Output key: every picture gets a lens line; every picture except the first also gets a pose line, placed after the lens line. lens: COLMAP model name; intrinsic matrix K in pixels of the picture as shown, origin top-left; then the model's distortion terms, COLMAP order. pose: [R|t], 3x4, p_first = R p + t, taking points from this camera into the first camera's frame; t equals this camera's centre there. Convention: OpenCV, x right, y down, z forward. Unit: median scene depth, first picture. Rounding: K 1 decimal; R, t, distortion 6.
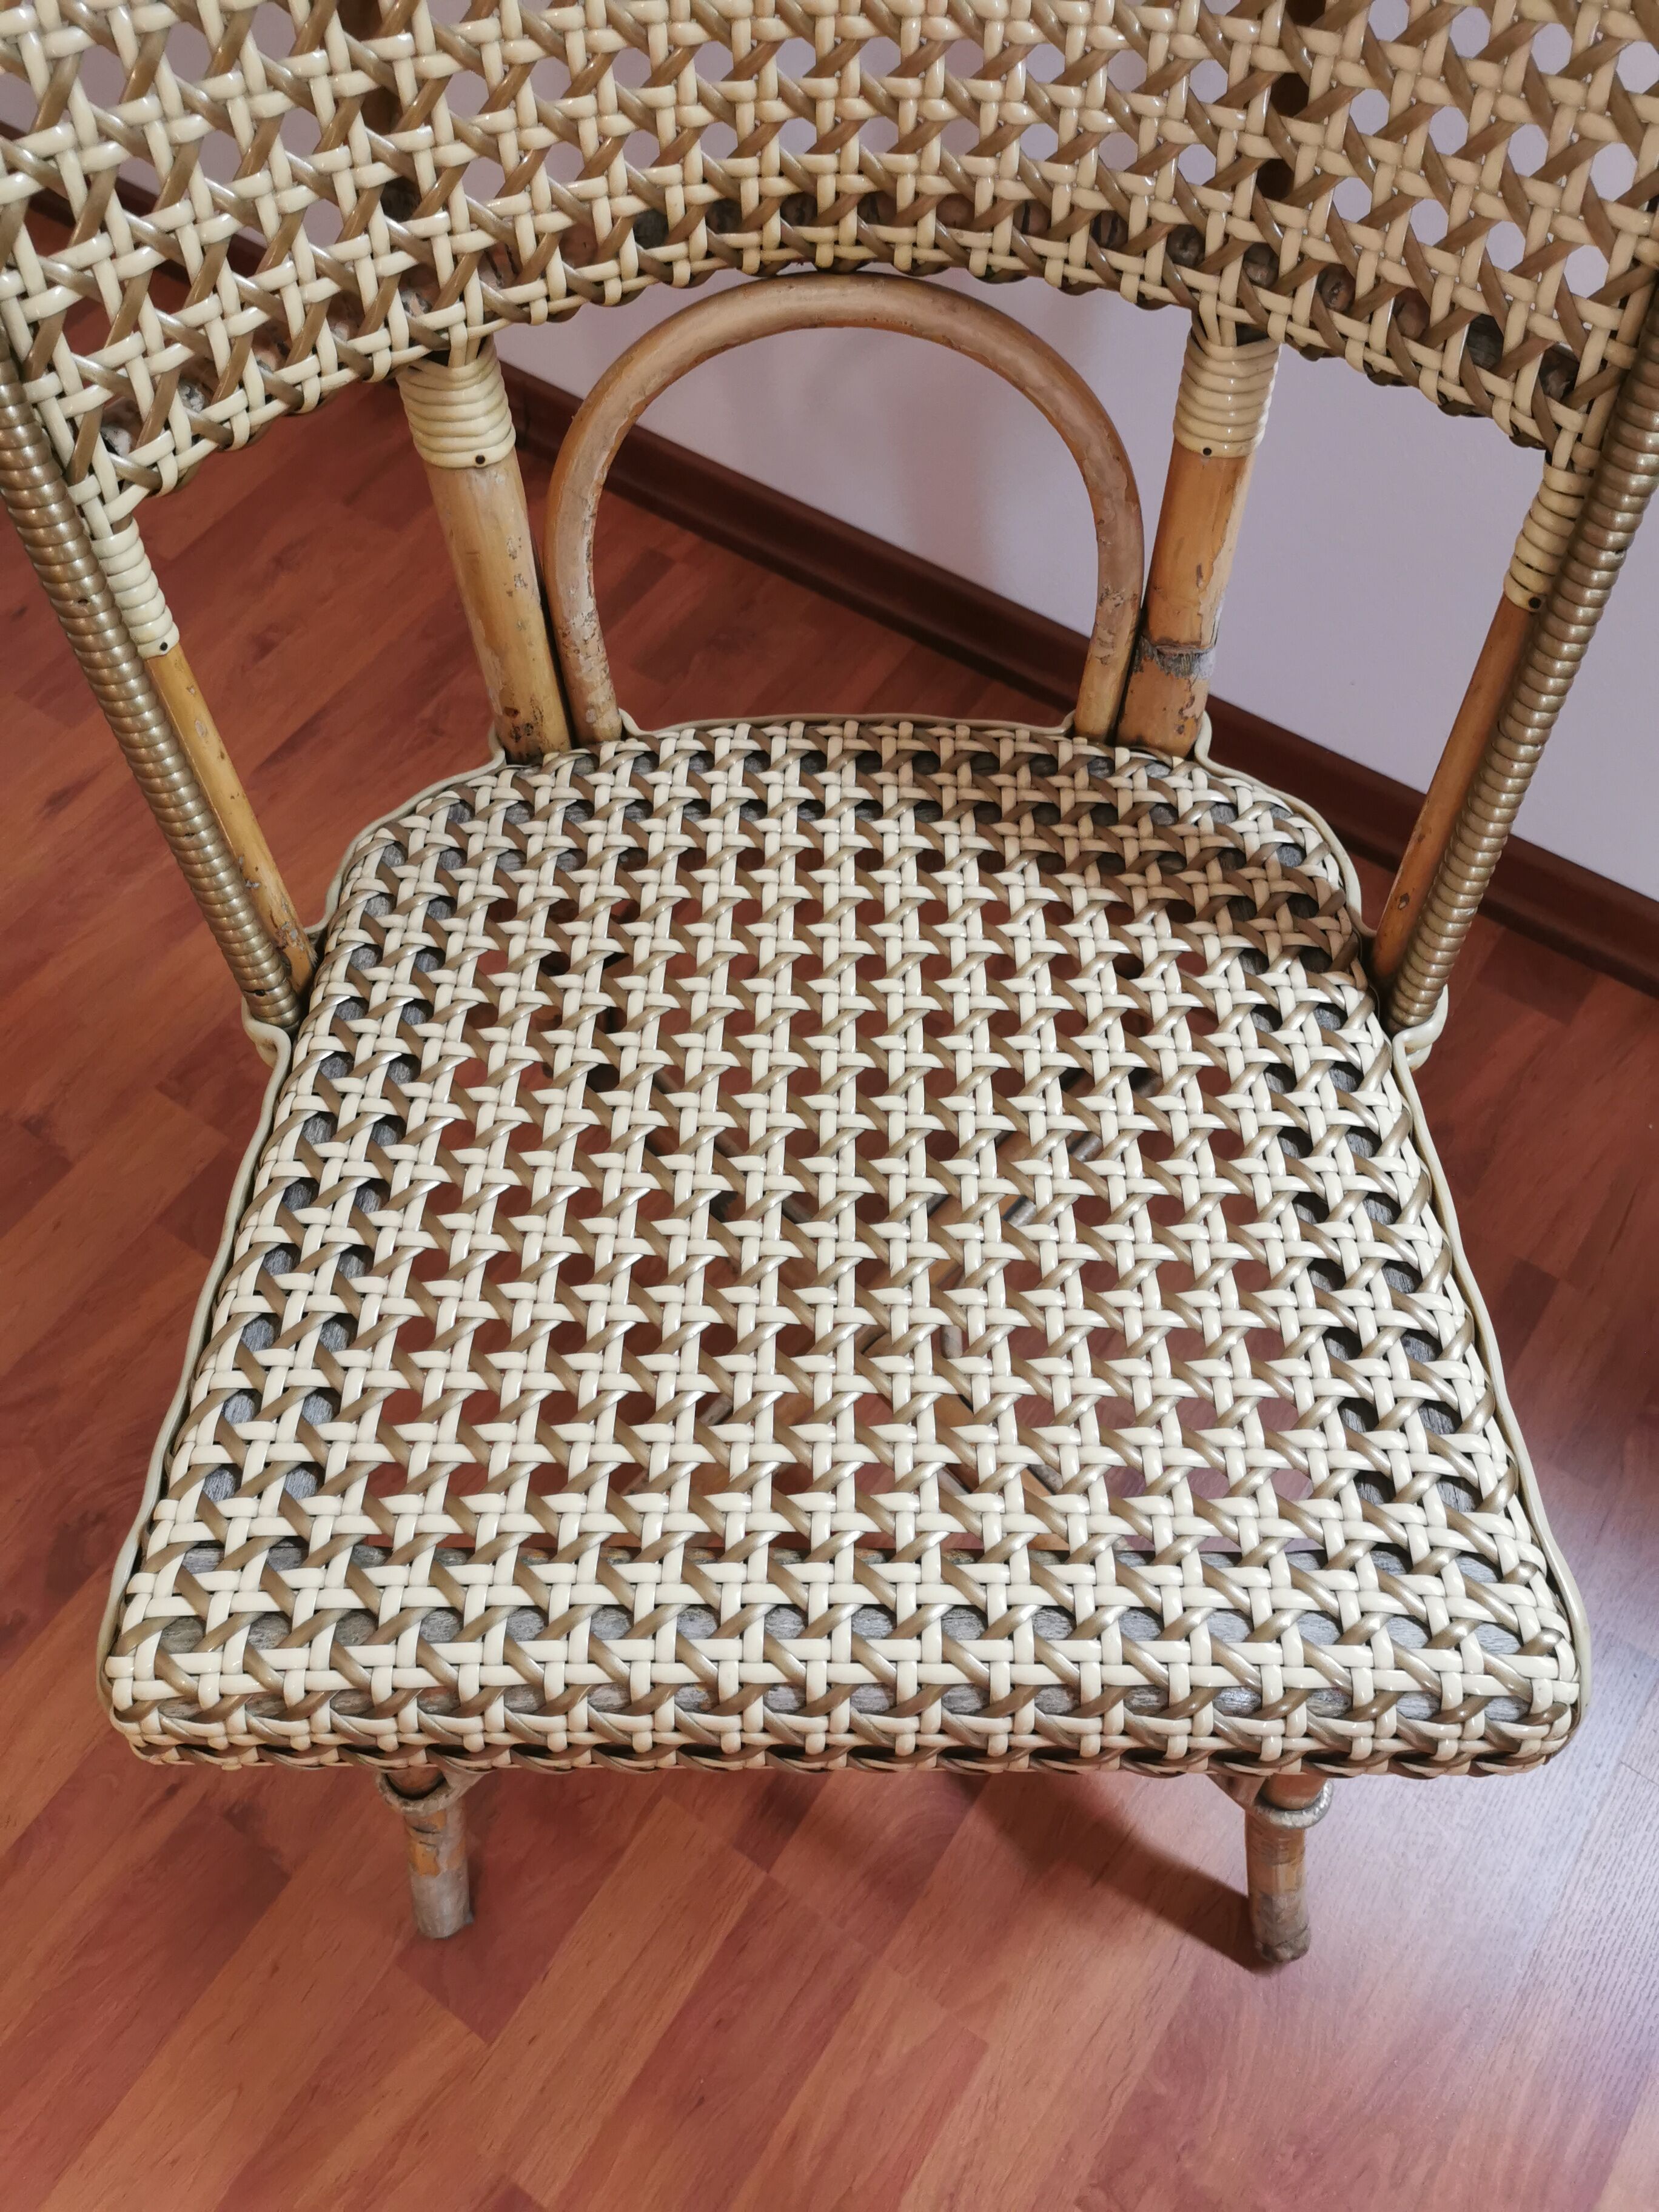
lens RADIAL K [[1736.8, 0, 824.8], [0, 1736.8, 1115.1], [0, 0, 1]] dist [0.049151, -0.053977]
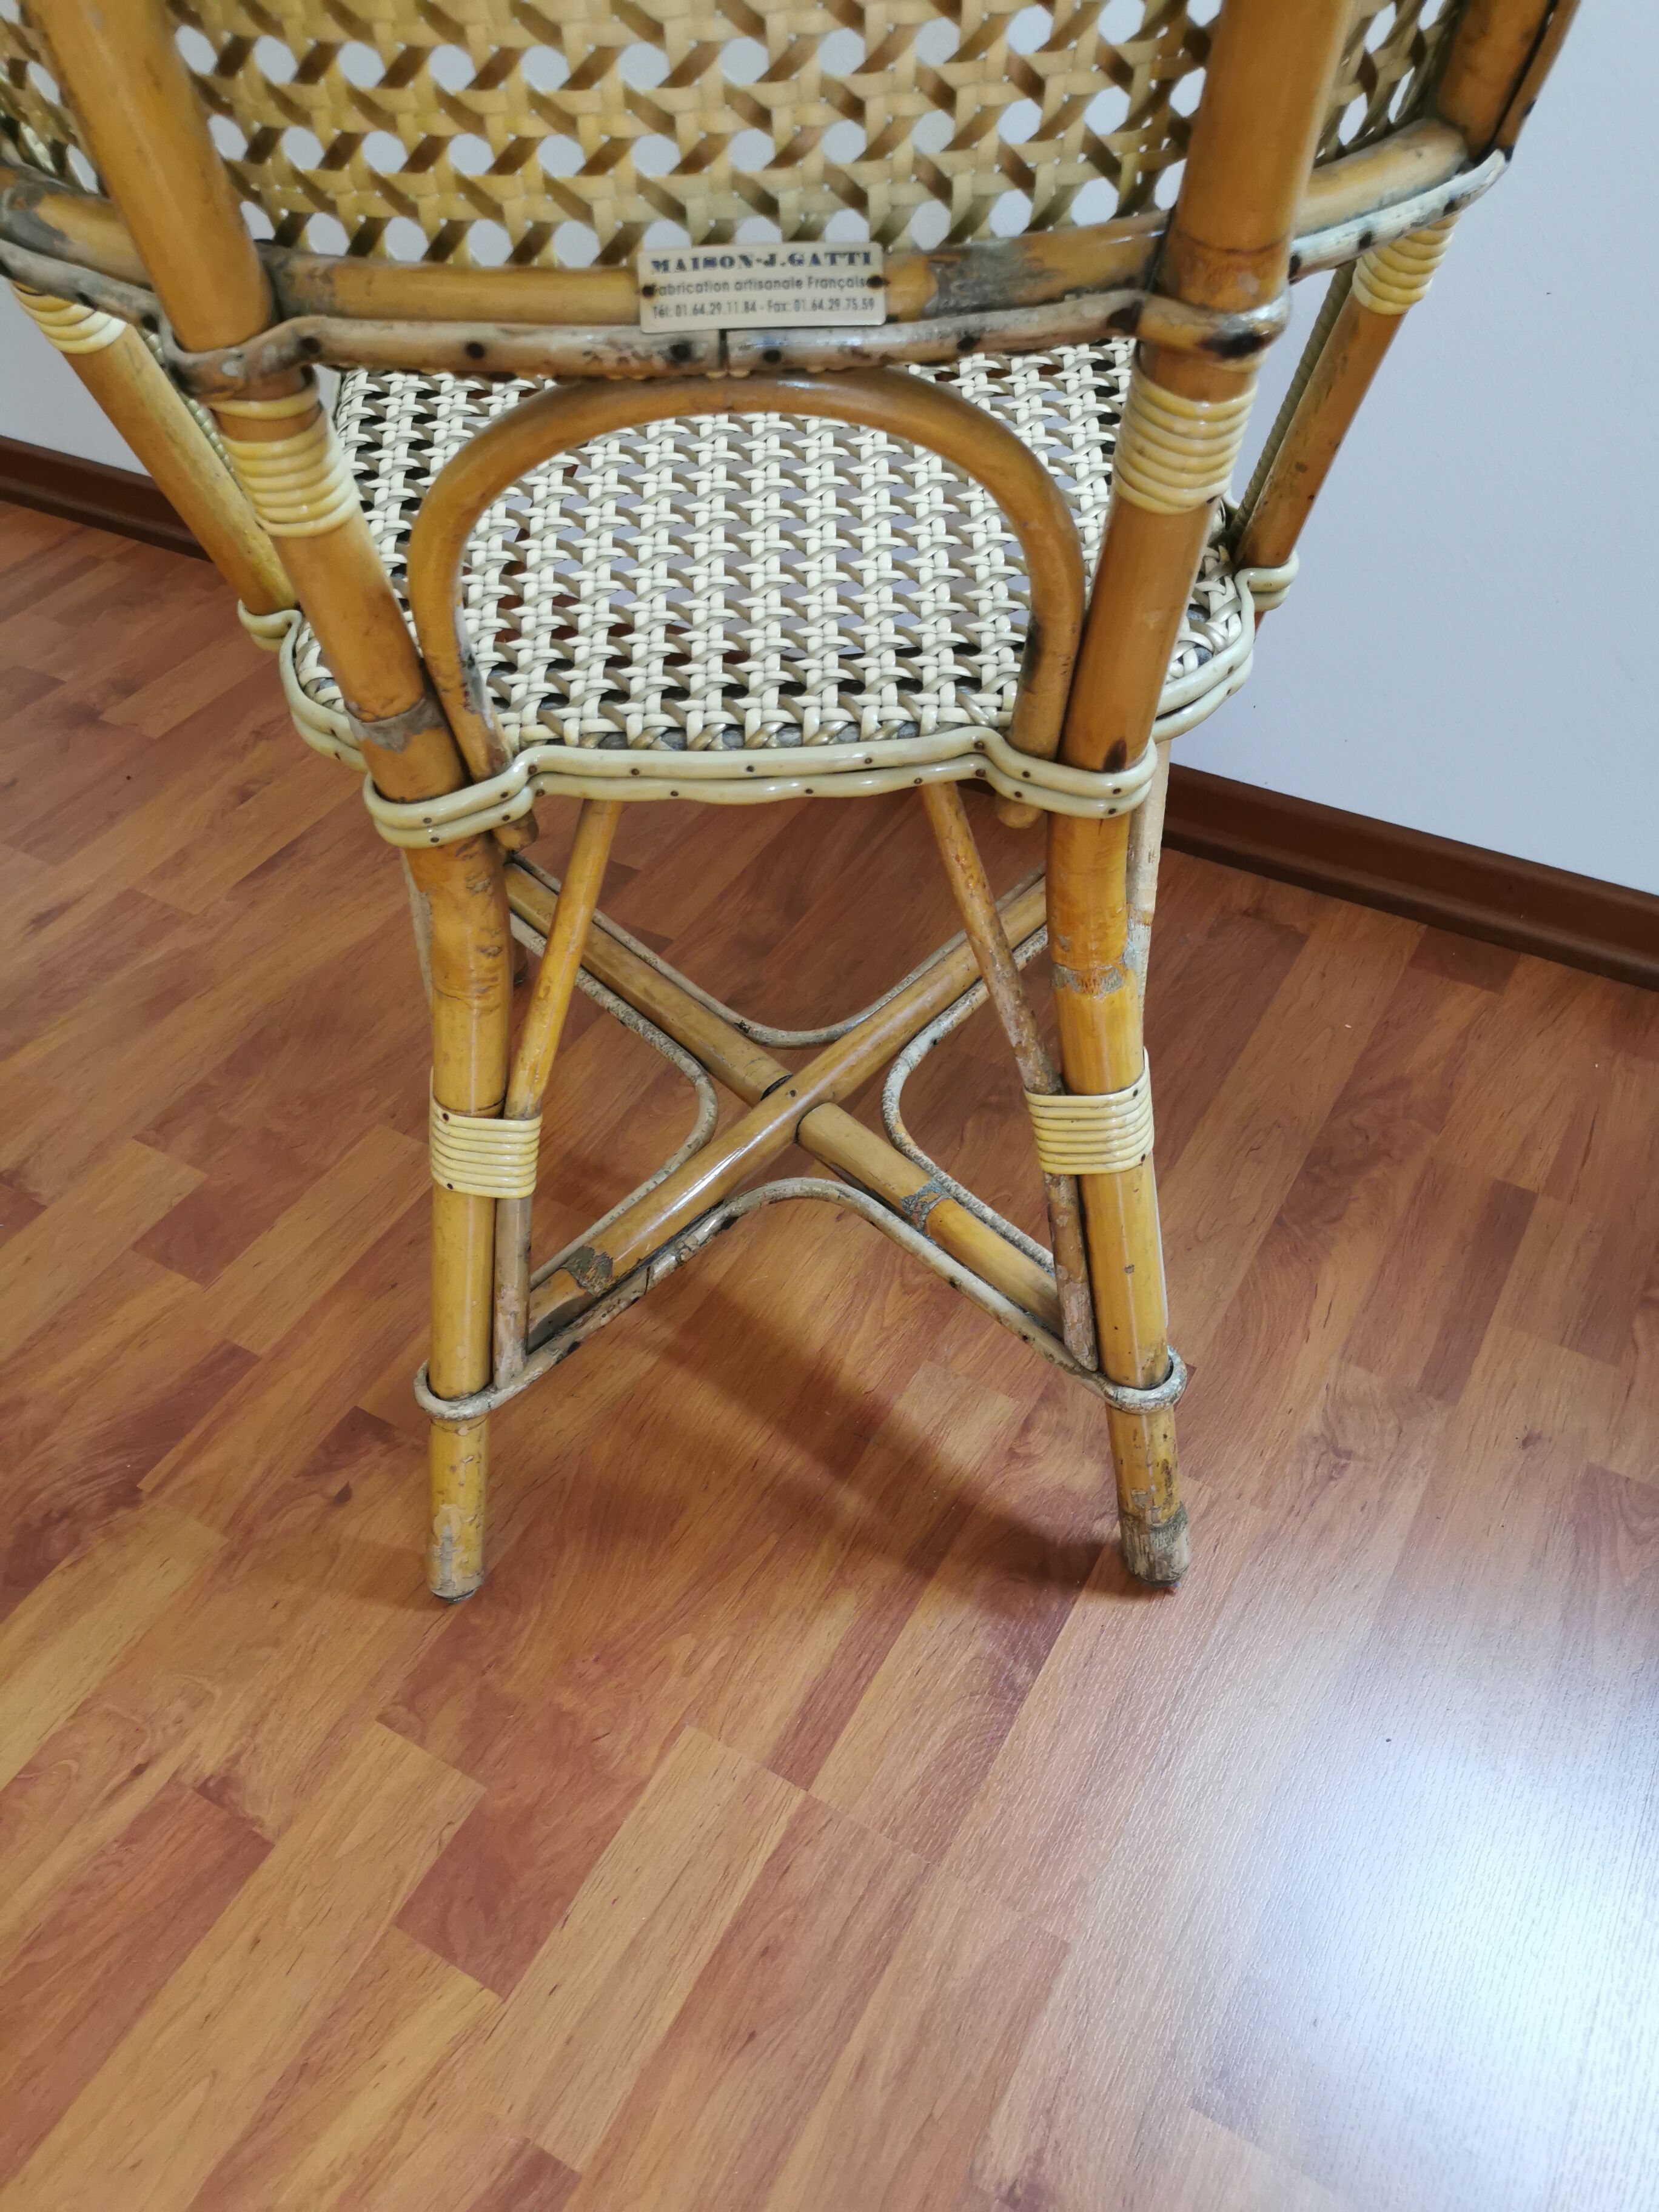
lens RADIAL K [[1736.8, 0, 827.0], [0, 1736.8, 1116.7], [0, 0, 1]] dist [0.049151, -0.053977]
pose [[0.996858, -0.060509, 0.051111, -0.063642], [0.072357, 0.958182, -0.276859, 0.467693], [-0.032221, 0.279687, 0.959550, 0.043618]]
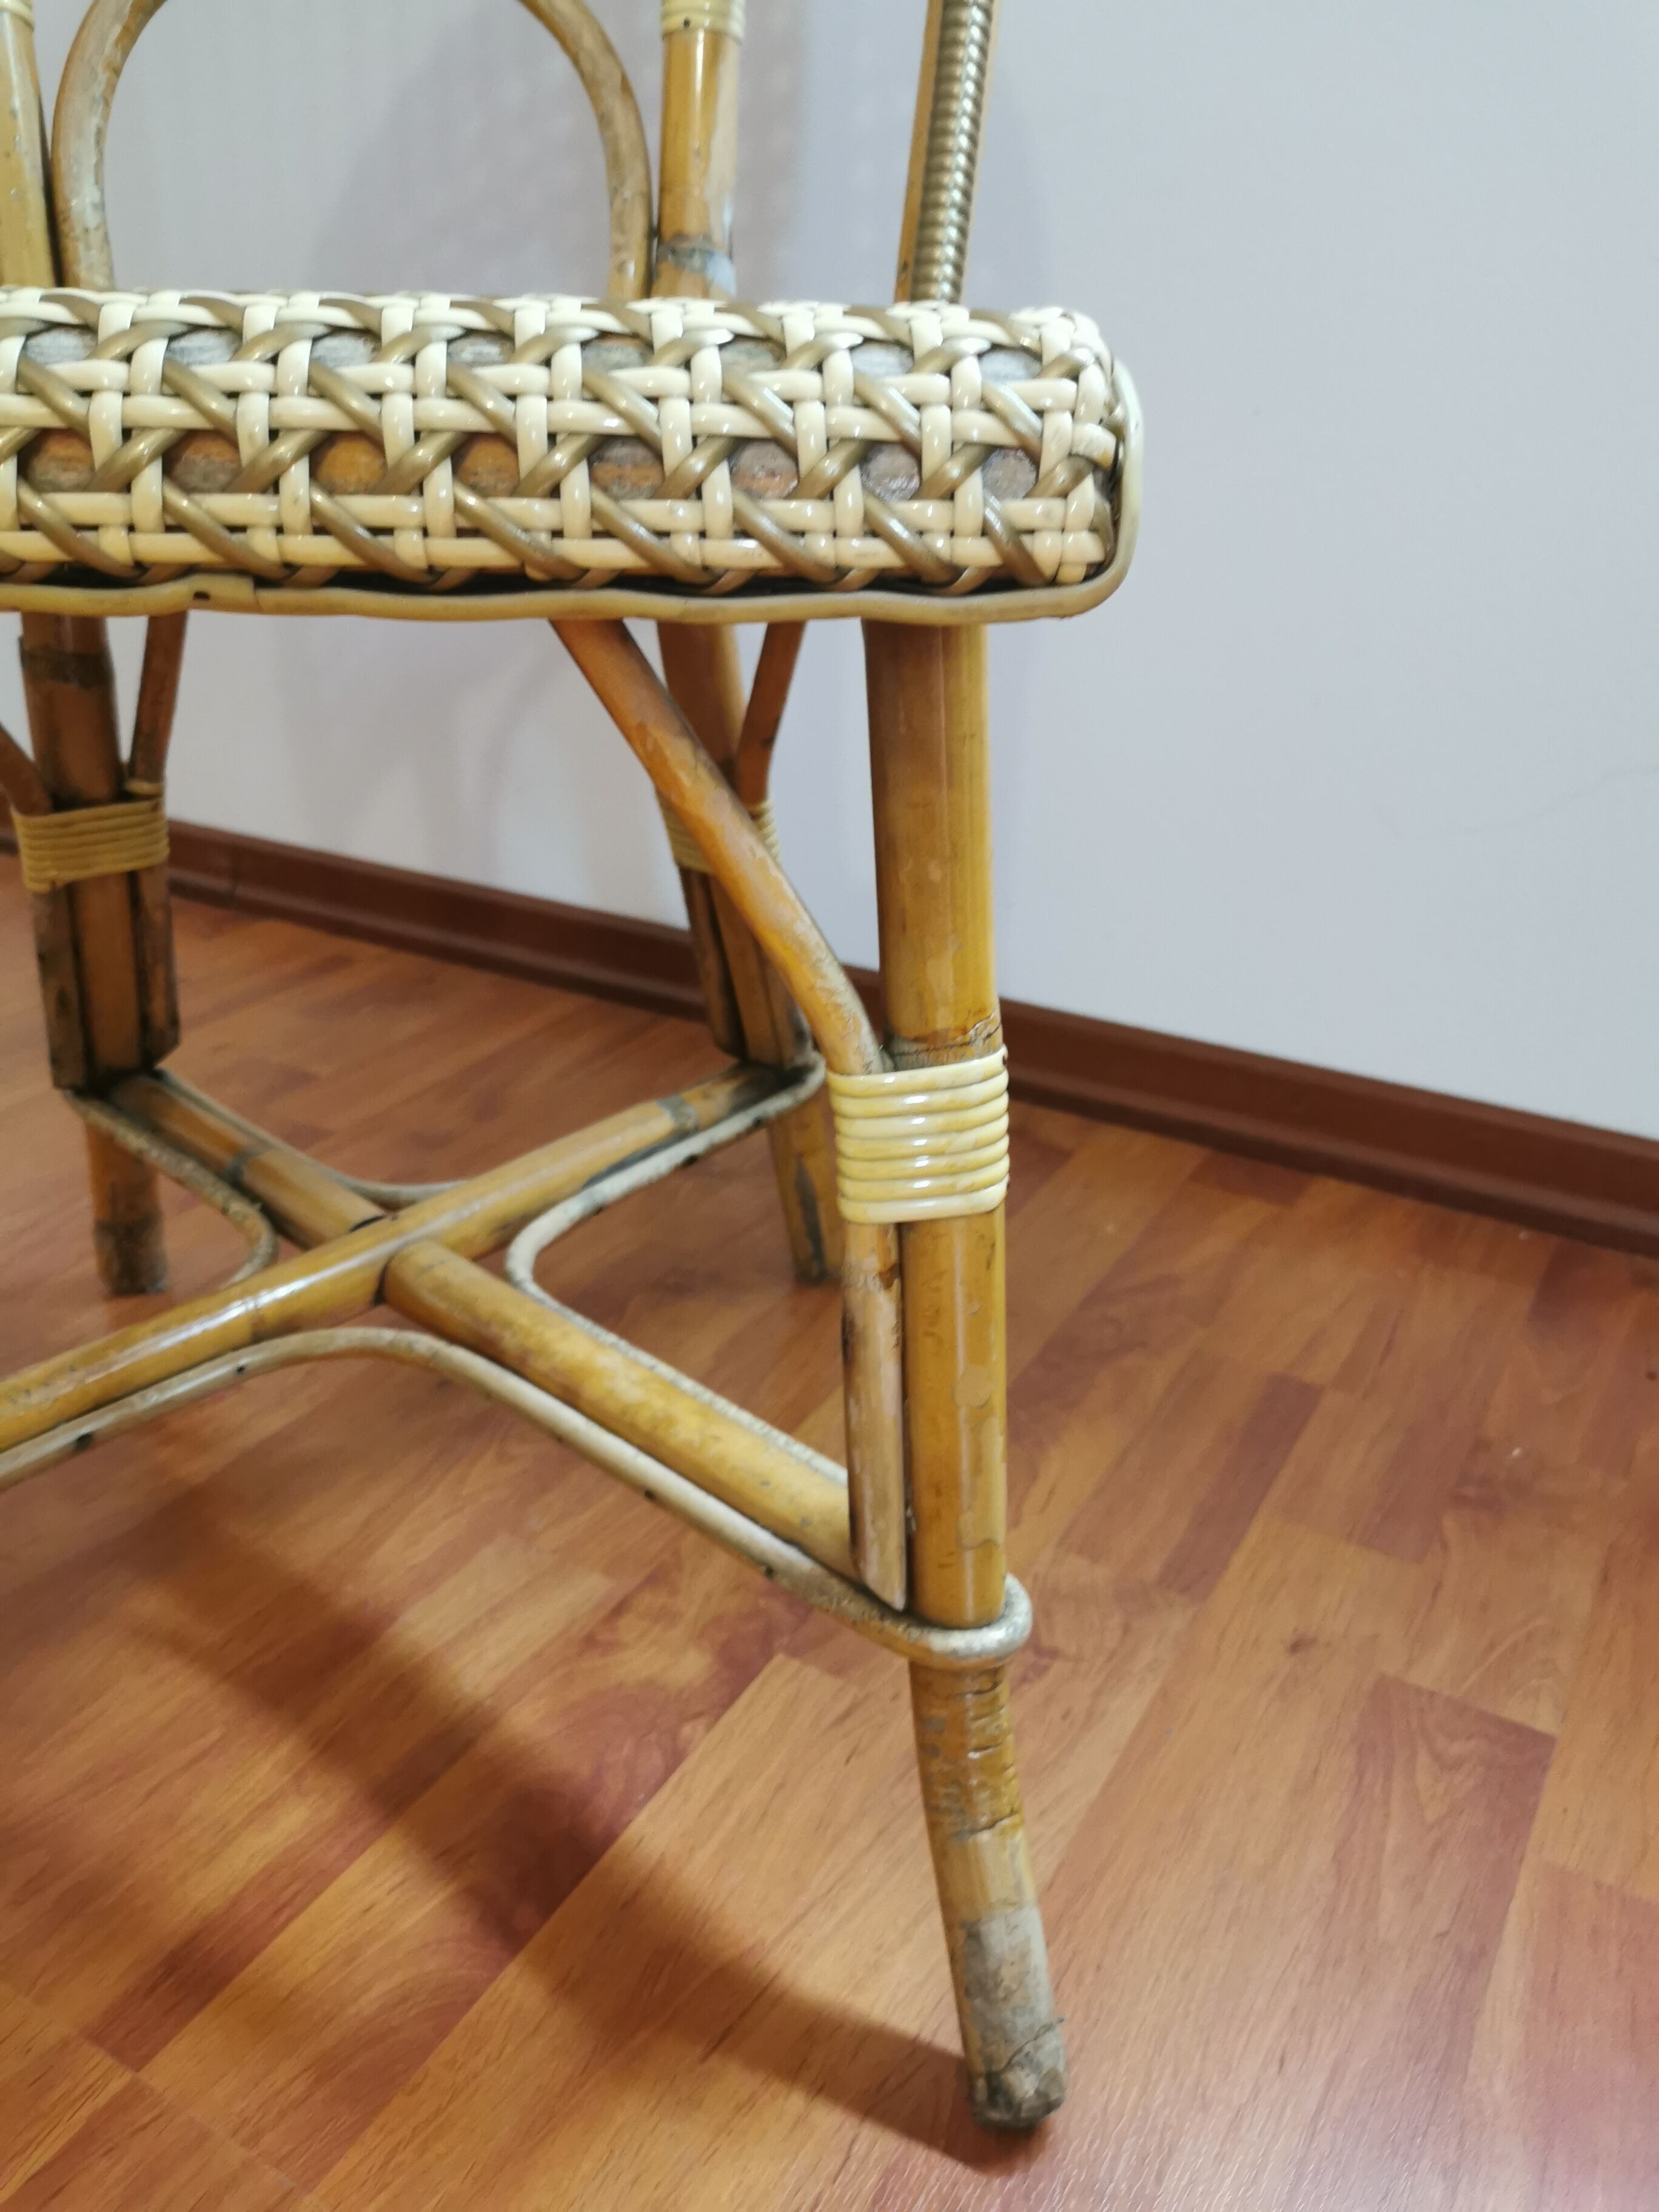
lens RADIAL K [[1736.8, 0, 830.7], [0, 1736.8, 1145.8], [0, 0, 1]] dist [0.049151, -0.053977]
pose [[0.996357, 0.002241, 0.085256, 0.191386], [0.047330, 0.817057, -0.574611, 0.703146], [-0.070947, 0.576553, 0.813974, 0.462599]]
